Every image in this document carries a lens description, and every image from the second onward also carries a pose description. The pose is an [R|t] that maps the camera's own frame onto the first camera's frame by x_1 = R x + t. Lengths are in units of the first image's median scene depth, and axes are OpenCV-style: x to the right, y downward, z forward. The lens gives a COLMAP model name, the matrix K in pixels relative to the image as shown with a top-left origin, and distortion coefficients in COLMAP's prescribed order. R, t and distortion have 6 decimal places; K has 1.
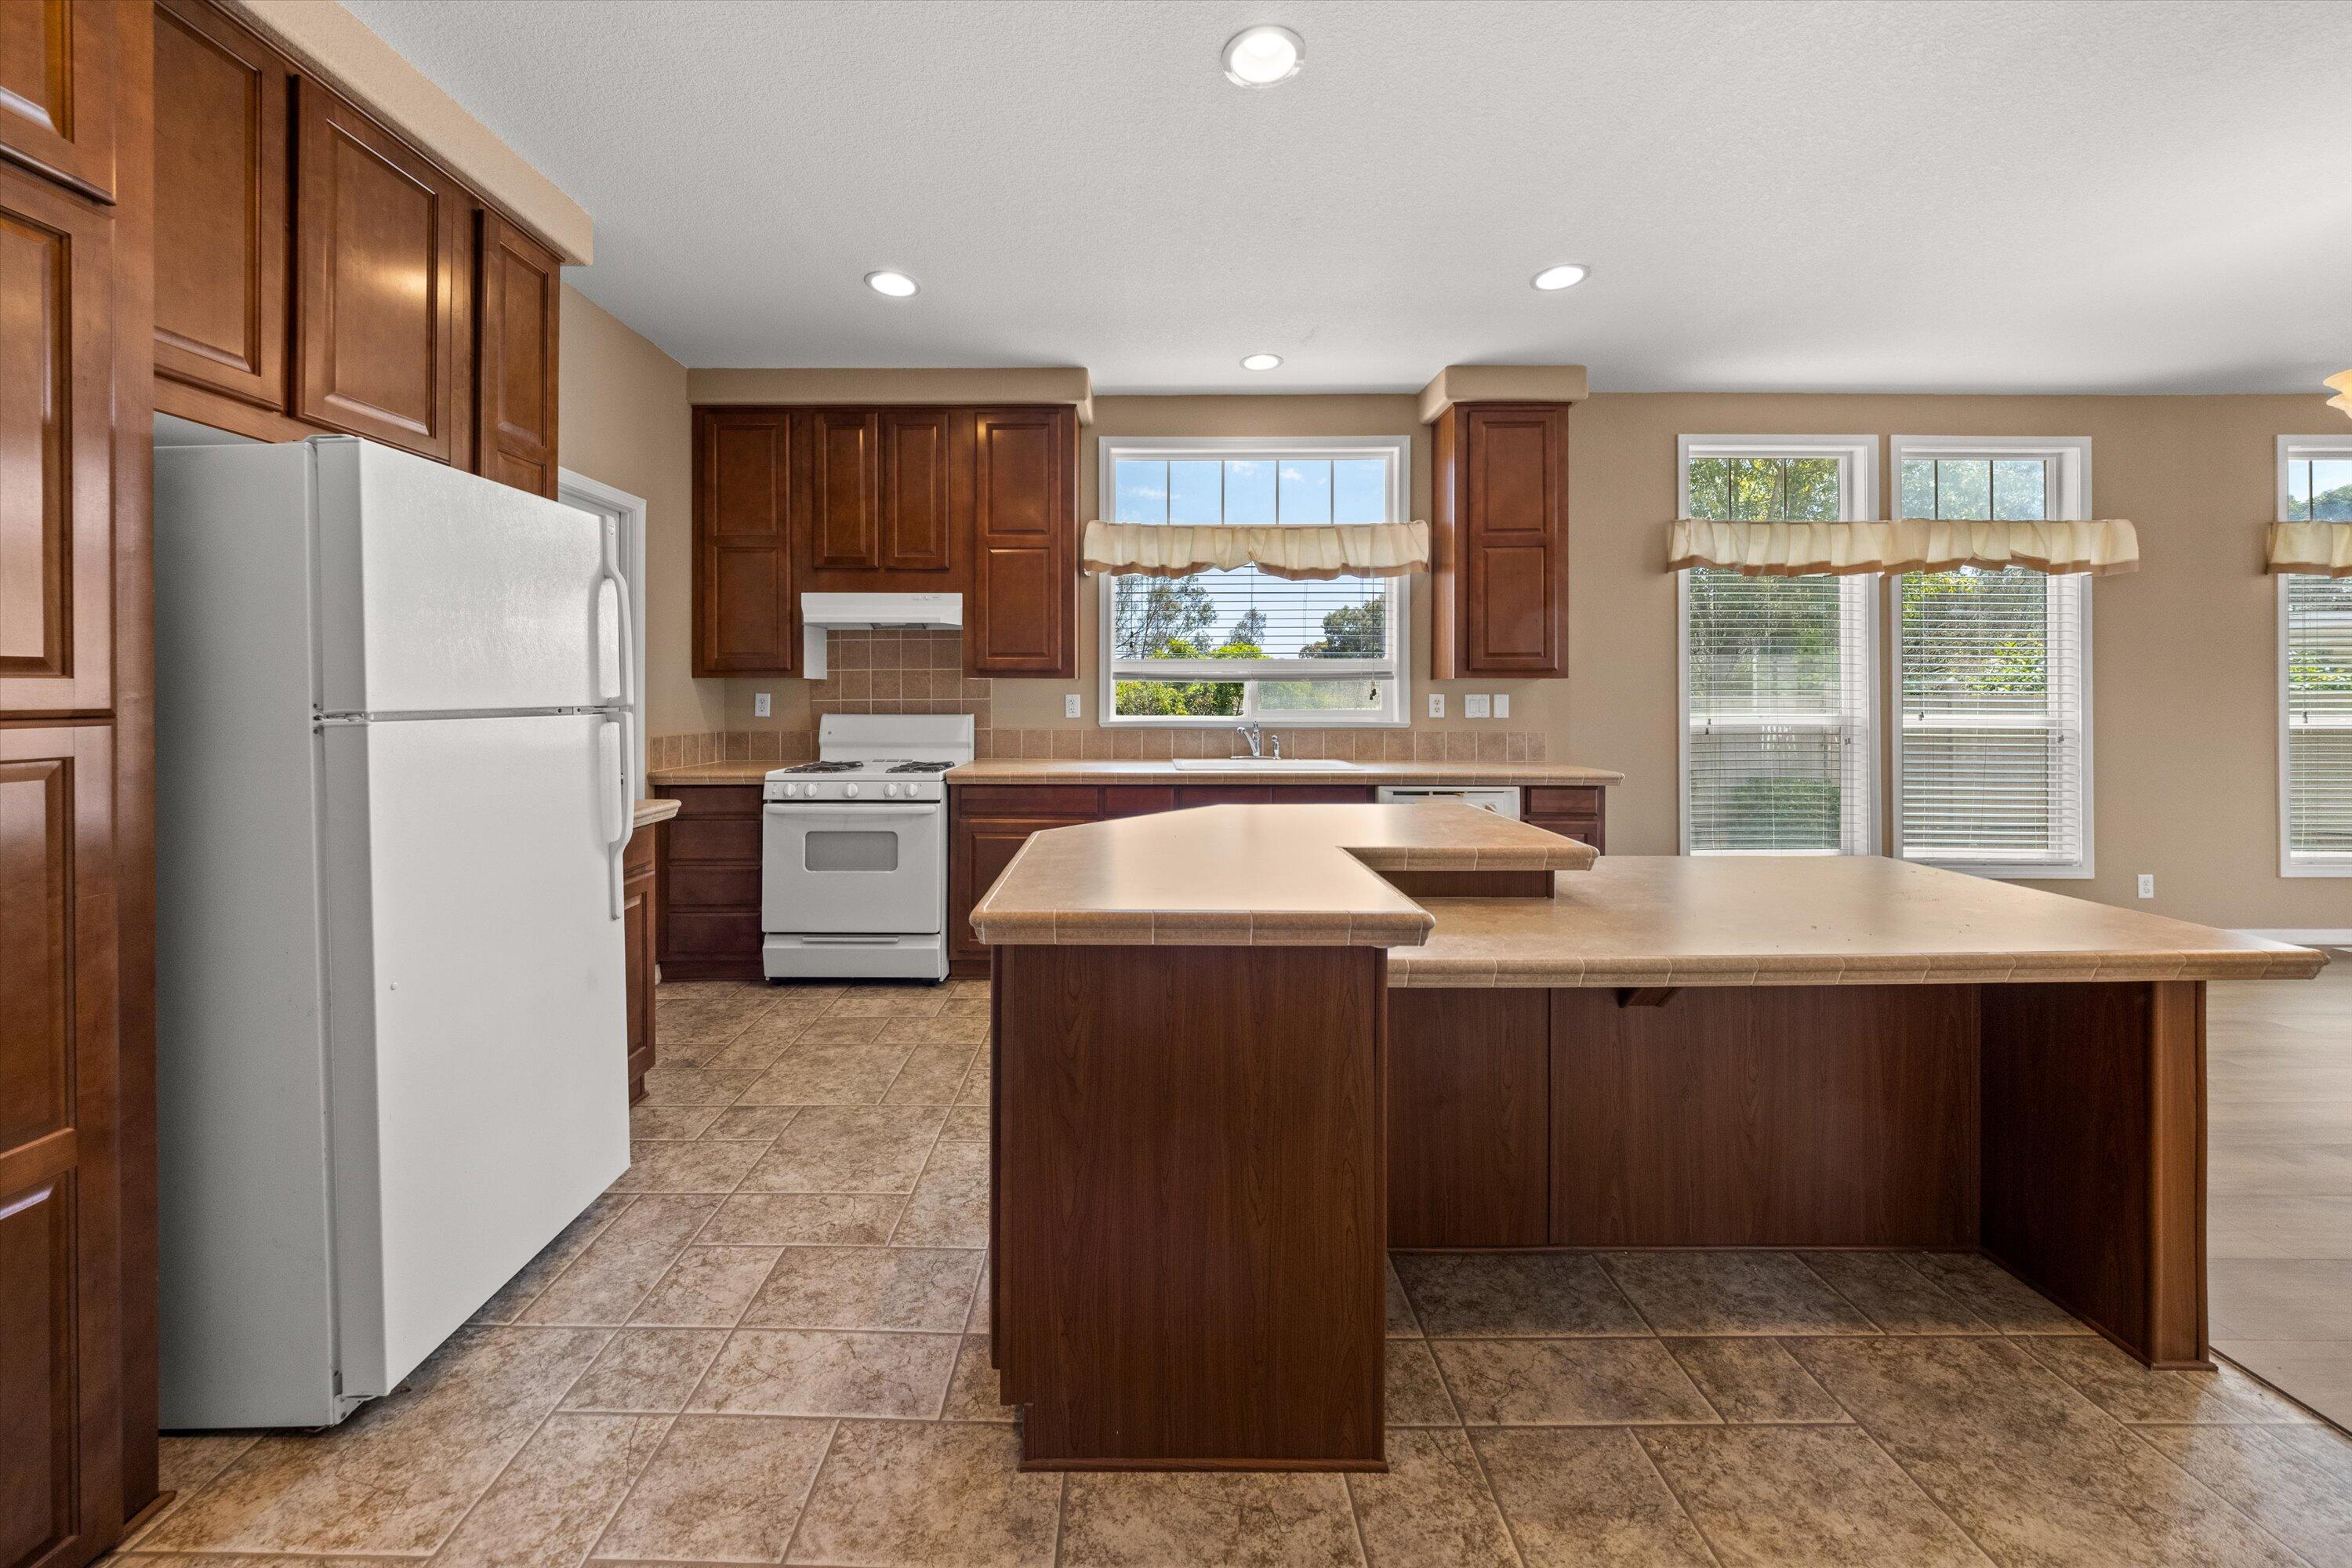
lens RADIAL K [[839.7, 0, 1149.1], [0, 839.7, 698.9], [0, 0, 1]] dist [-0.000880, -0.000328]
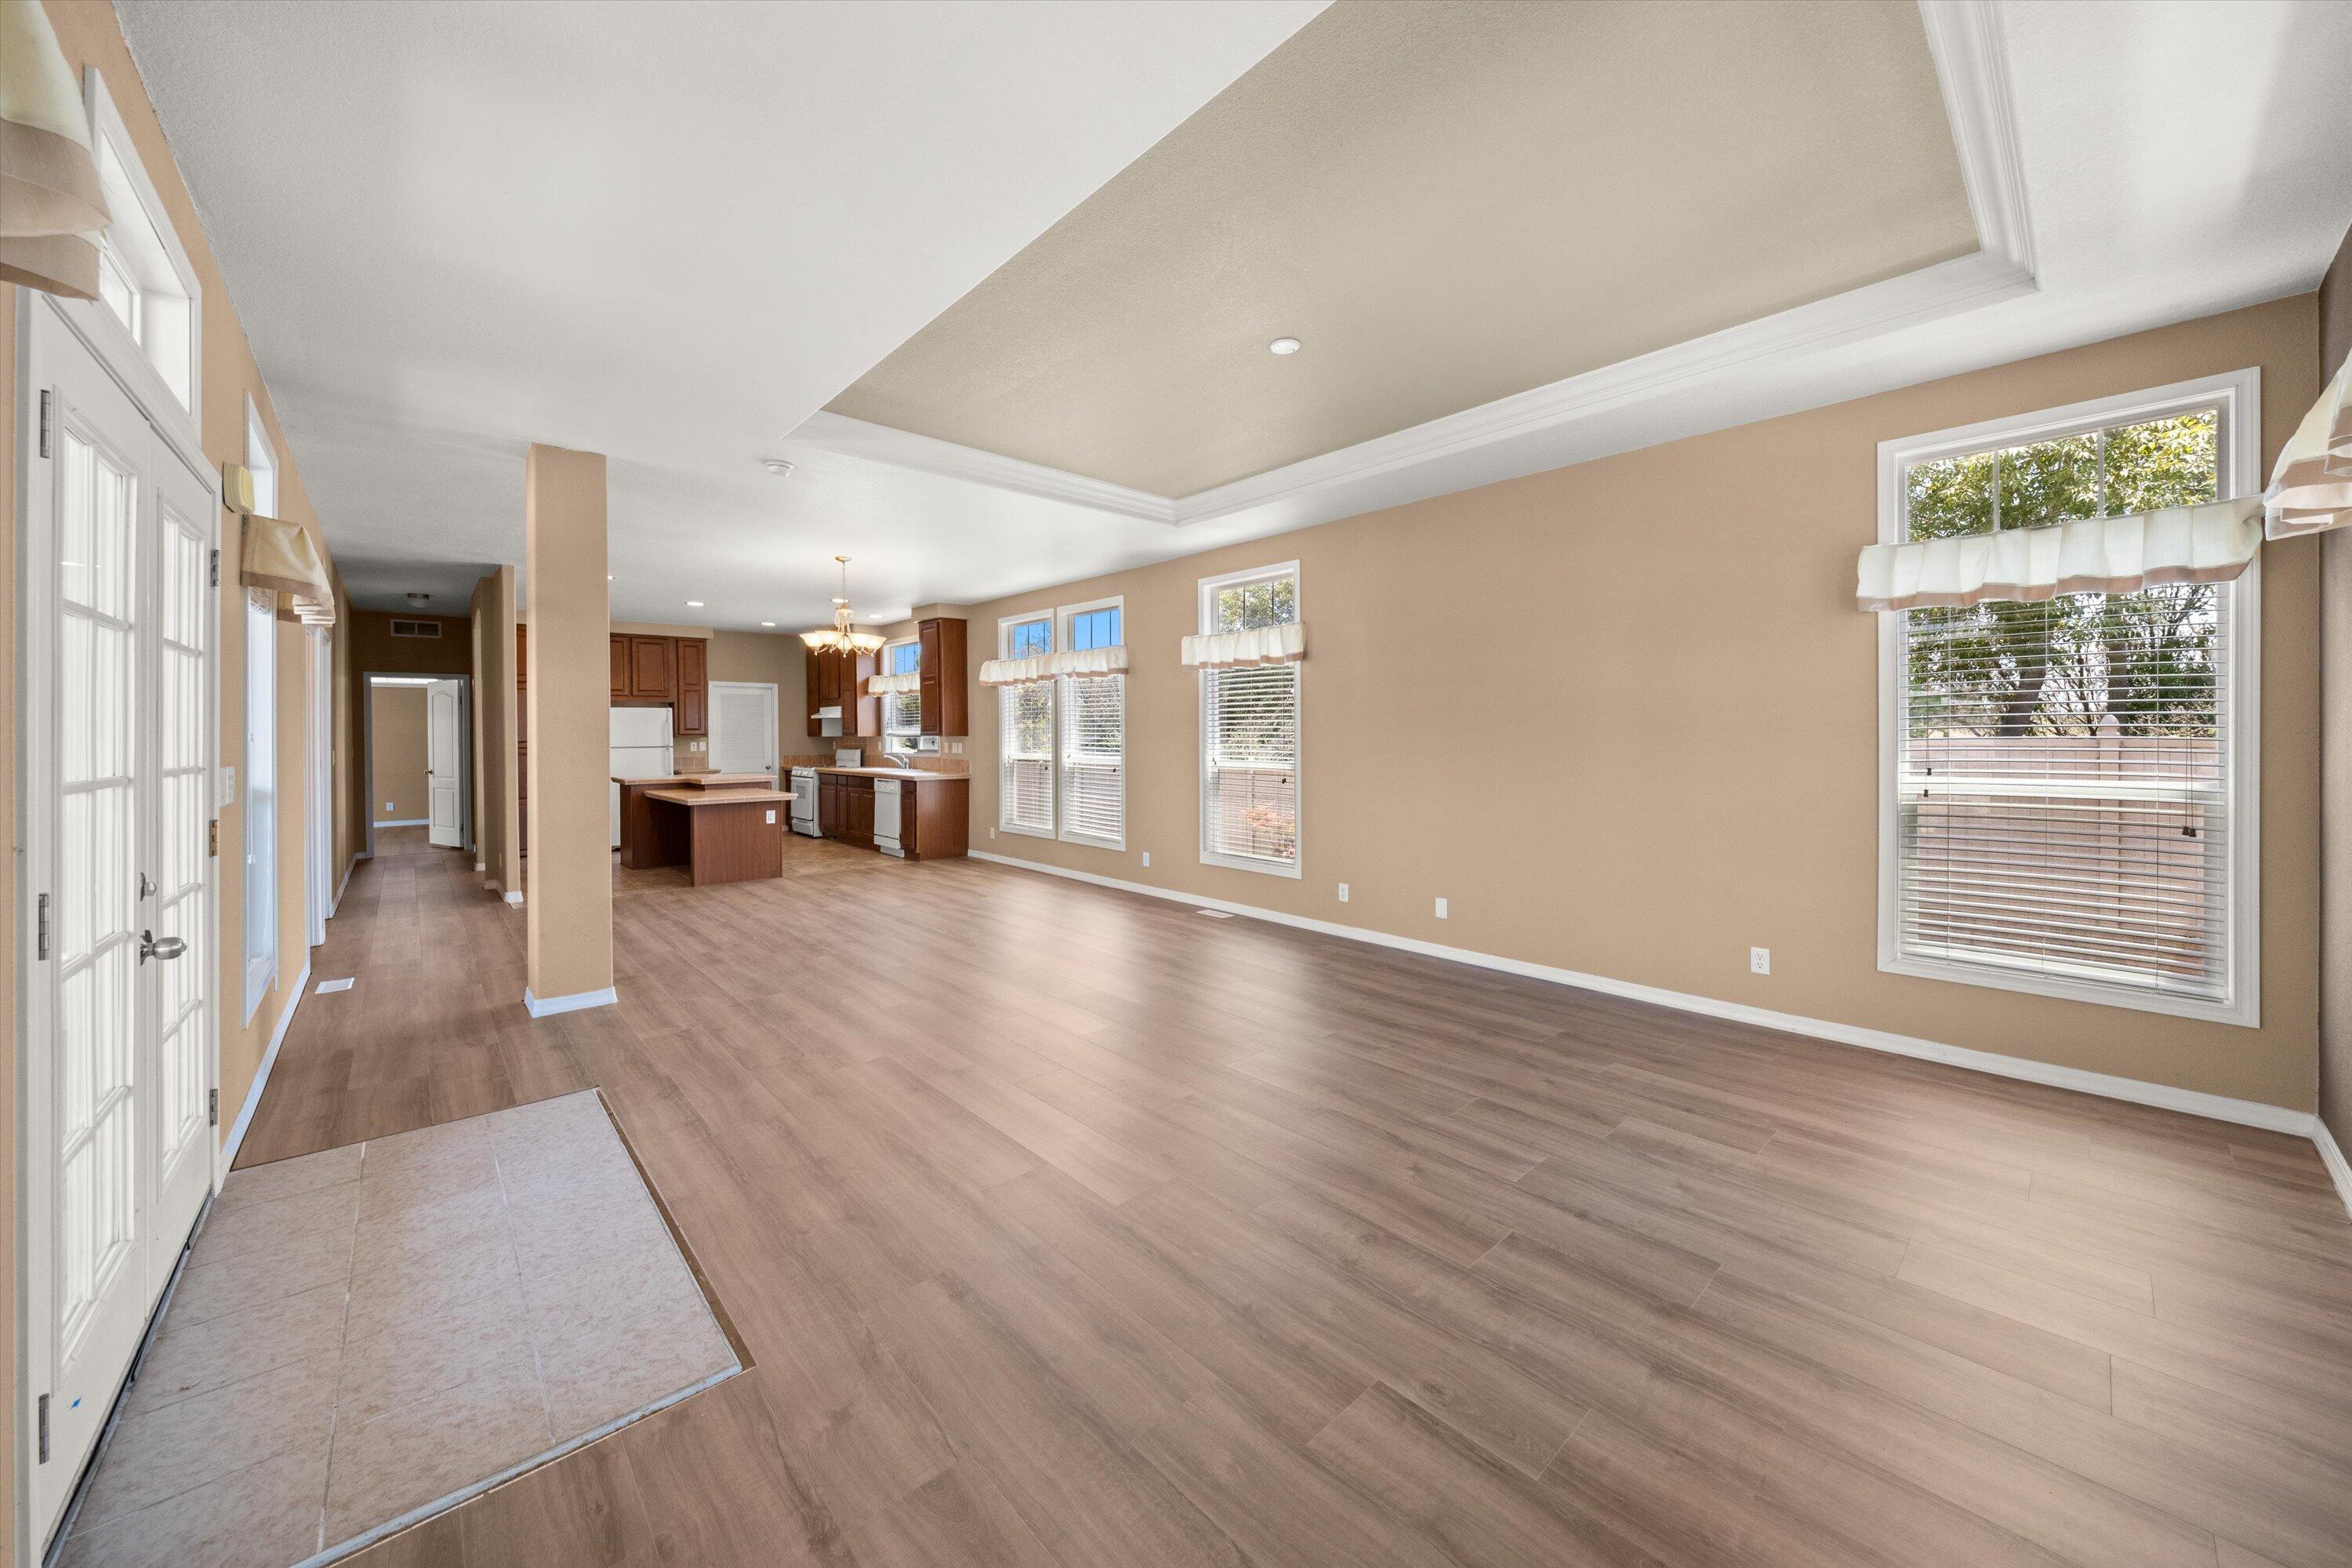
lens RADIAL K [[839.7, 0, 1187.8], [0, 839.7, 742.4], [0, 0, 1]] dist [-0.000880, -0.000328]
pose [[0.688520, 0.003963, -0.725207, 3.208241], [-0.007666, 0.999969, -0.001813, -0.009473], [0.725177, 0.006808, 0.688529, -0.121155]]
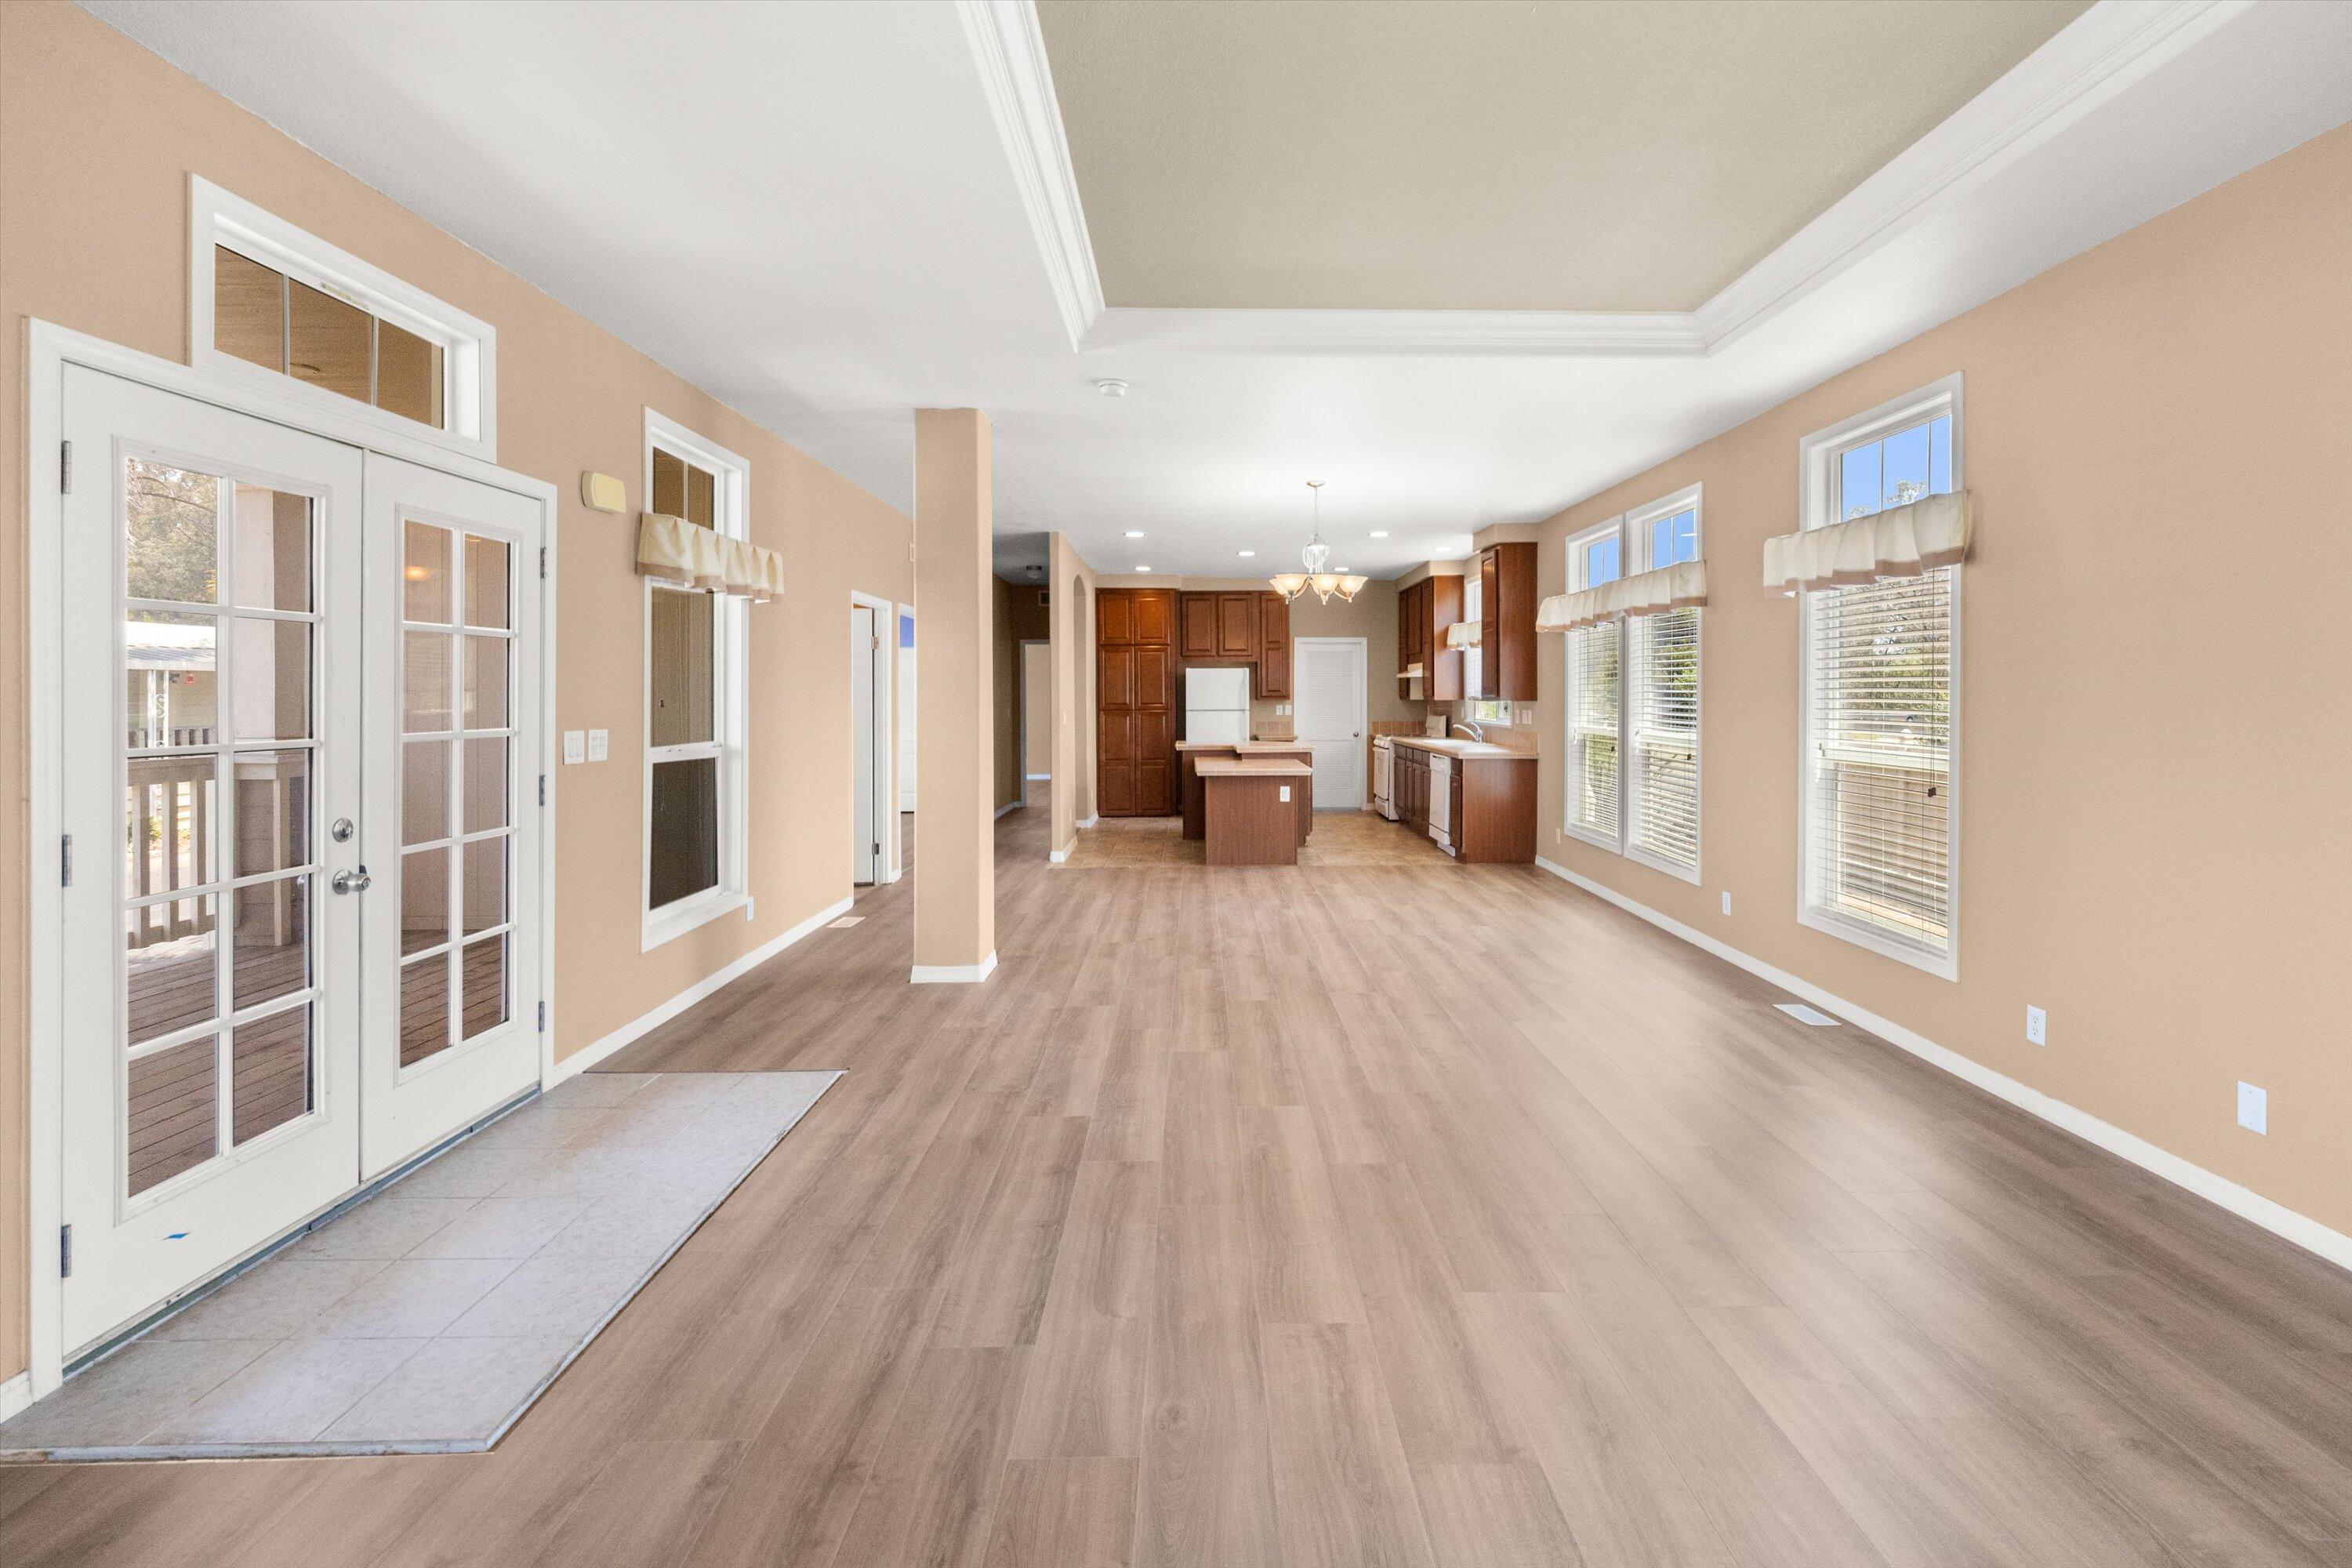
lens RADIAL K [[1052.2, 0, 1232.6], [0, 1052.2, 712.5], [0, 0, 1]] dist [0.005526, -0.002791]
pose [[0.042504, 0.015505, -0.998976, 3.218797], [-0.014582, 0.999783, 0.014897, -0.029688], [0.998990, 0.013934, 0.042721, 0.435841]]
